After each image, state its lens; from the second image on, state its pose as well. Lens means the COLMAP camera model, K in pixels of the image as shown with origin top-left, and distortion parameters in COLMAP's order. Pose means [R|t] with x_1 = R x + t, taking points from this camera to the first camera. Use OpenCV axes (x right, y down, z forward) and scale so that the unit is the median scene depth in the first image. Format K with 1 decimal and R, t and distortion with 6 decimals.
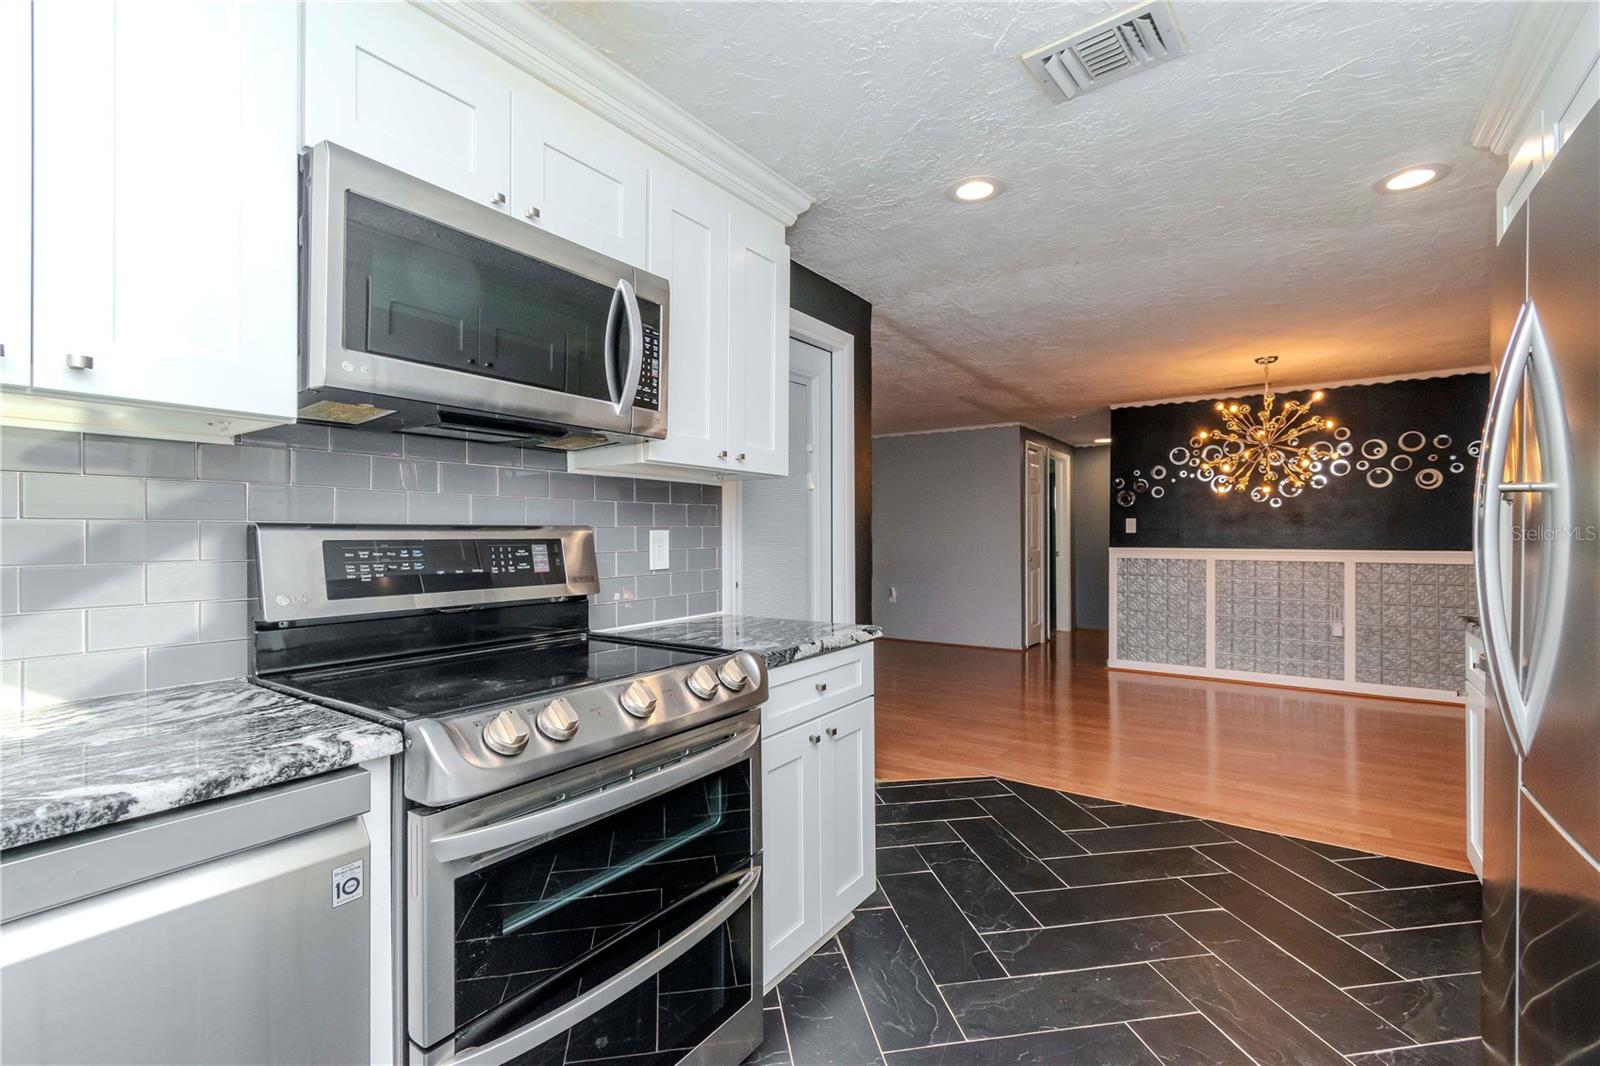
lens RADIAL K [[710.5, 0, 817.1], [0, 710.5, 533.3], [0, 0, 1]] dist [0.002393, 0.000024]
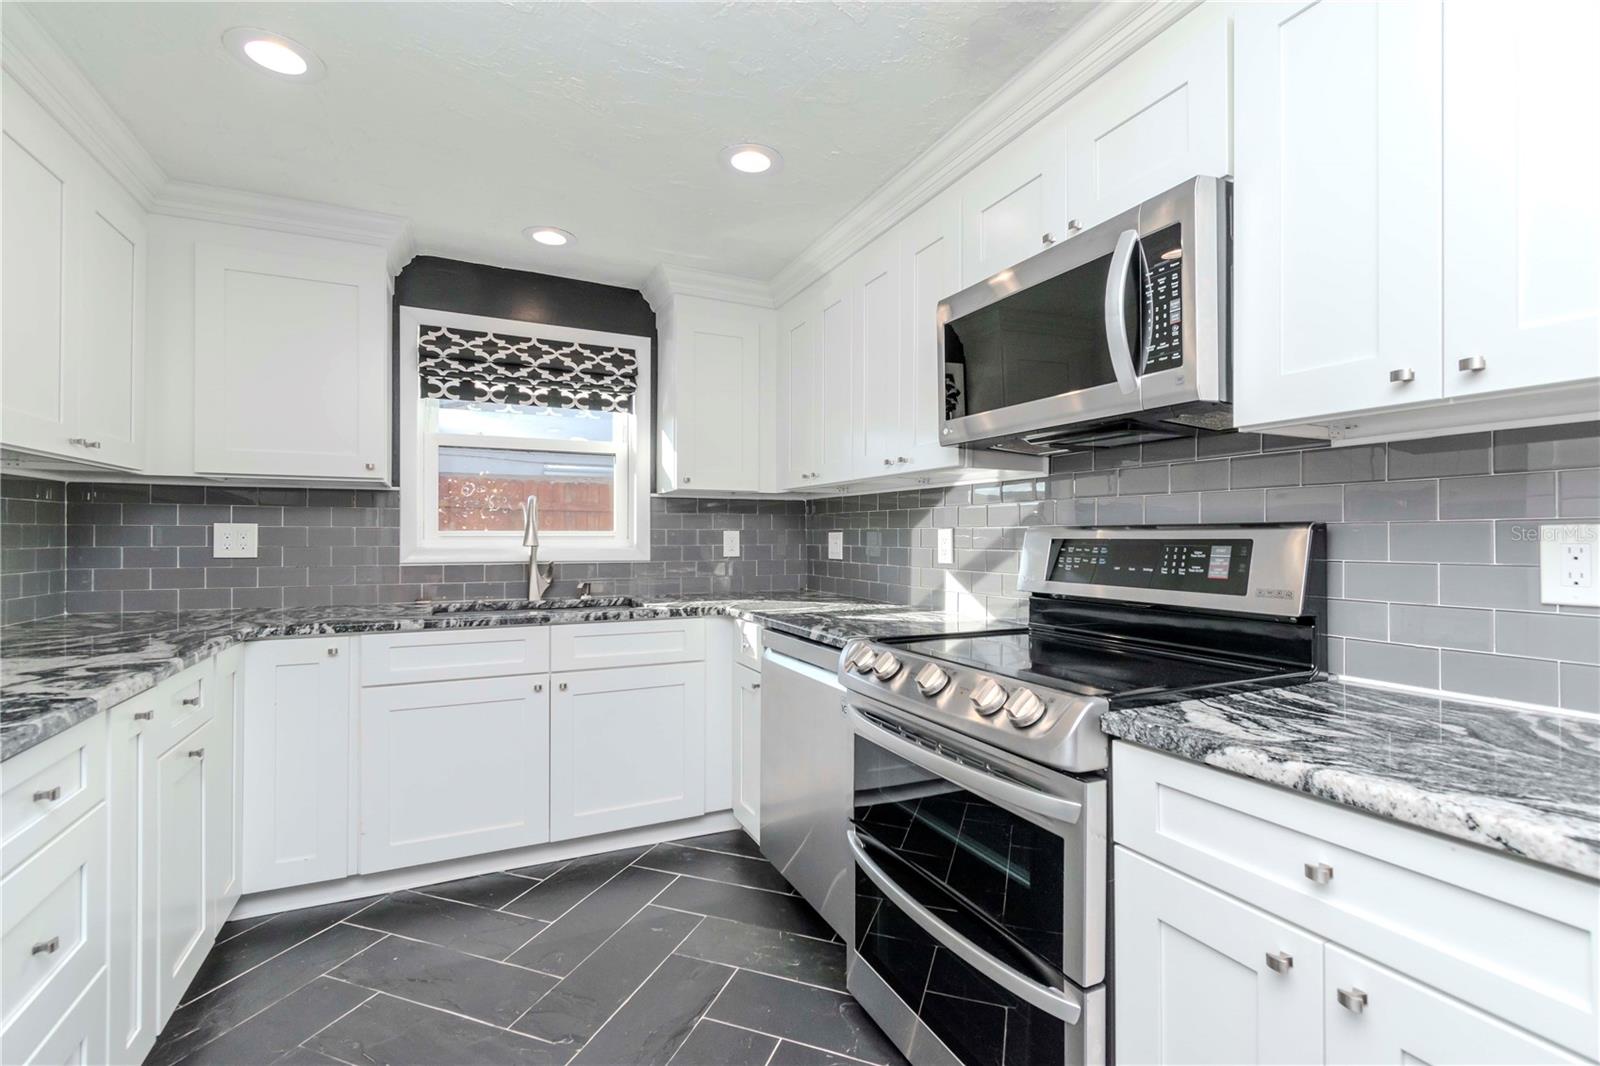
lens RADIAL K [[710.5, 0, 817.1], [0, 710.5, 533.3], [0, 0, 1]] dist [0.002393, 0.000024]
pose [[-0.495724, -0.002602, -0.868476, 0.611980], [-0.000001, 0.999996, -0.002996, 0.003484], [0.868480, -0.001484, -0.495721, 1.049649]]
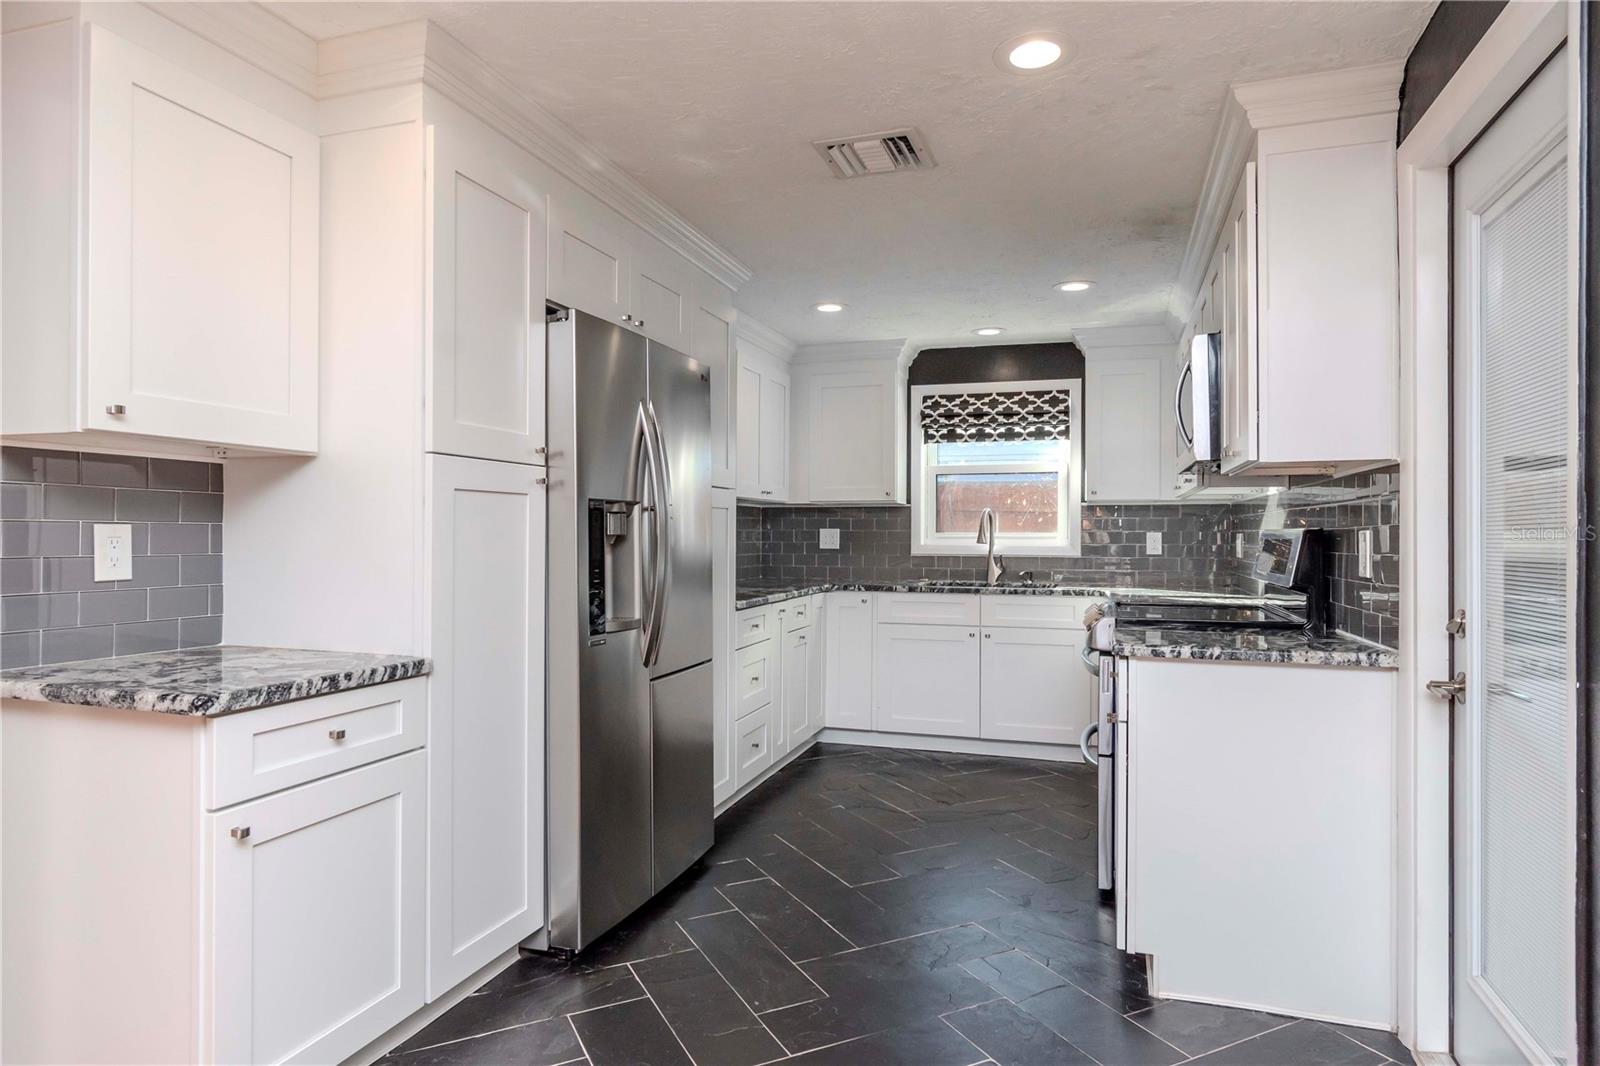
lens RADIAL K [[945.7, 0, 800.0], [0, 945.7, 533.0], [0, 0, 1]] dist [-0.001387, -0.000222]
pose [[-0.960913, -0.001981, -0.276842, 0.965688], [-0.001912, 0.999998, -0.000521, -0.003028], [0.276843, 0.000028, -0.960915, 2.496706]]
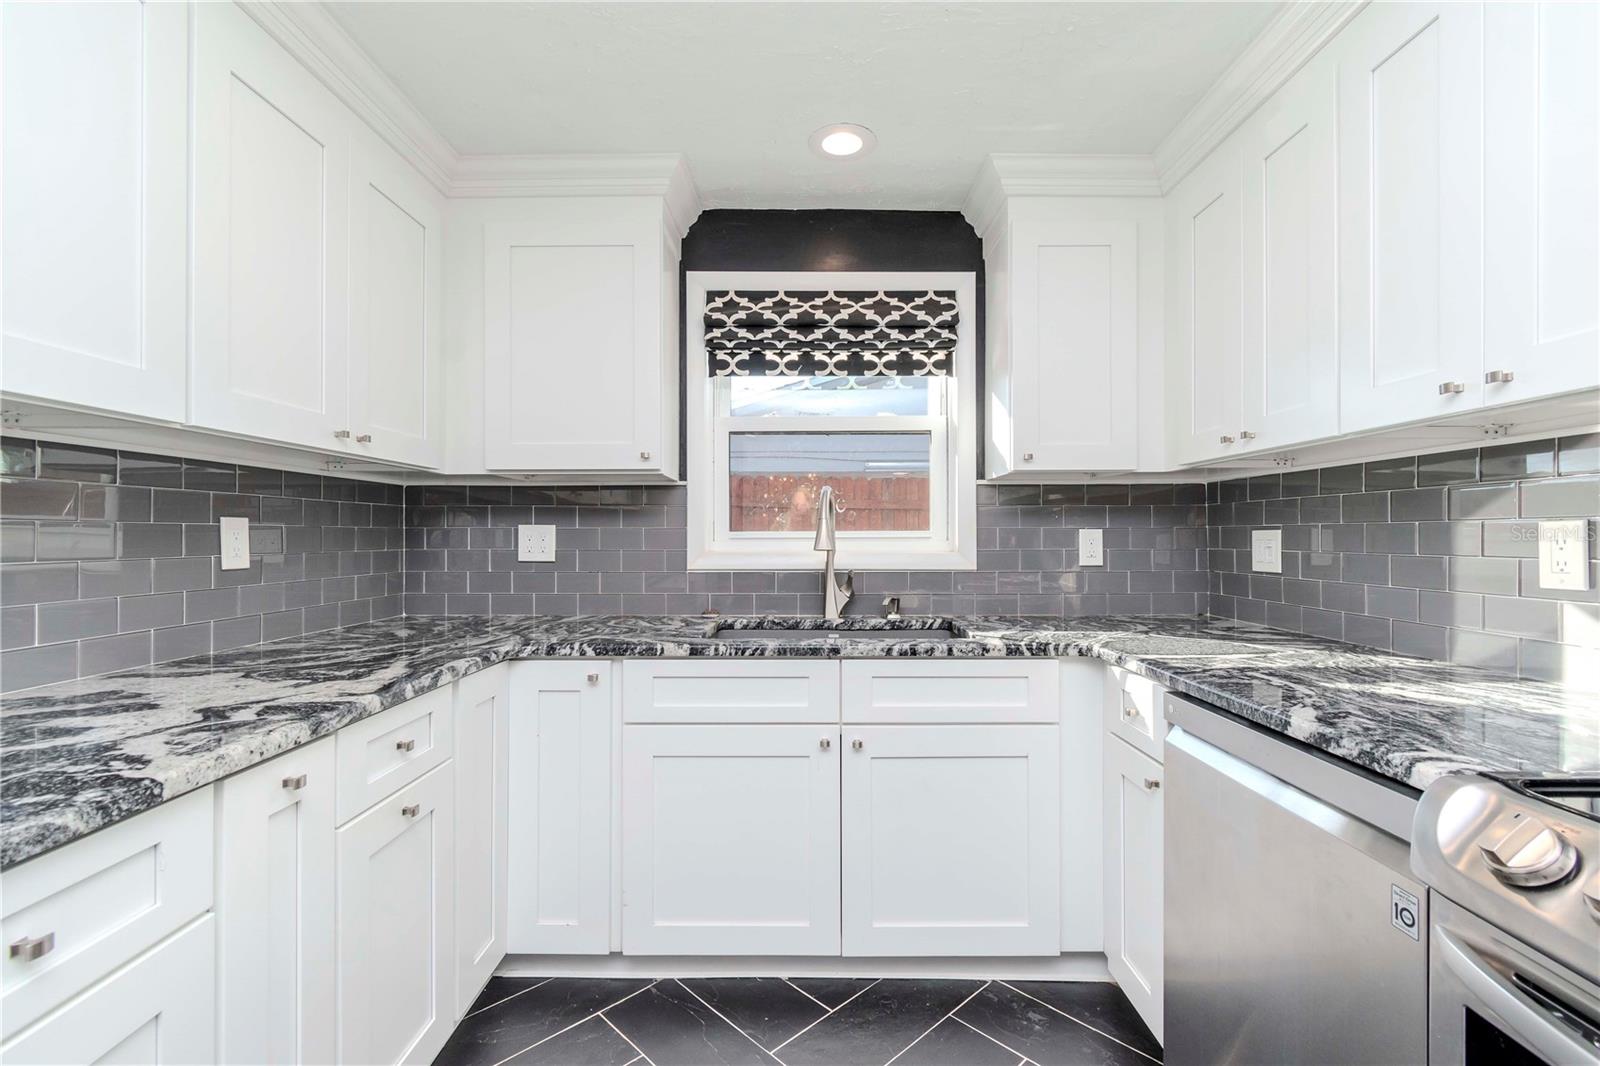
lens RADIAL K [[720.2, 0, 809.3], [0, 720.2, 533.1], [0, 0, 1]] dist [-0.000485, -0.000002]
pose [[-0.828799, 0.000246, -0.559546, 0.268574], [0.003420, 0.999983, -0.004628, 0.003129], [0.559535, -0.005749, -0.828786, 0.728967]]
